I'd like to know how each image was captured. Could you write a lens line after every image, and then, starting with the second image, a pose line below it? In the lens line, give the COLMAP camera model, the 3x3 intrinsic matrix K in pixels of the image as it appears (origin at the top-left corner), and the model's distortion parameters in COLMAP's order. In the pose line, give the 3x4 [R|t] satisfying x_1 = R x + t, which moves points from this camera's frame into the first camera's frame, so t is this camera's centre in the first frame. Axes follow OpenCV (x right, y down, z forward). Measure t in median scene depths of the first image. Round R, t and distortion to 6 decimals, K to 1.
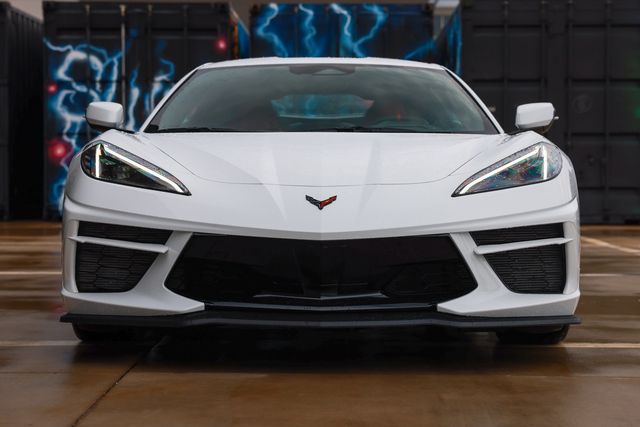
lens RADIAL K [[1299.6, 0, 323.6], [0, 1299.6, 213.9], [0, 0, 1]] dist [0.251291, 0.000000]
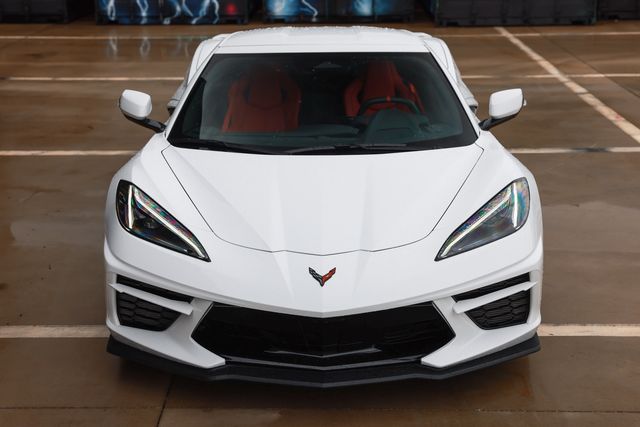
lens RADIAL K [[1008.8, 0, 314.5], [0, 1008.8, 219.0], [0, 0, 1]] dist [0.170757, 0.000000]
pose [[0.999911, -0.006938, -0.011422, 0.001649], [0.009699, 0.964738, 0.263034, -0.286458], [0.009195, -0.263121, 0.964719, 0.138125]]
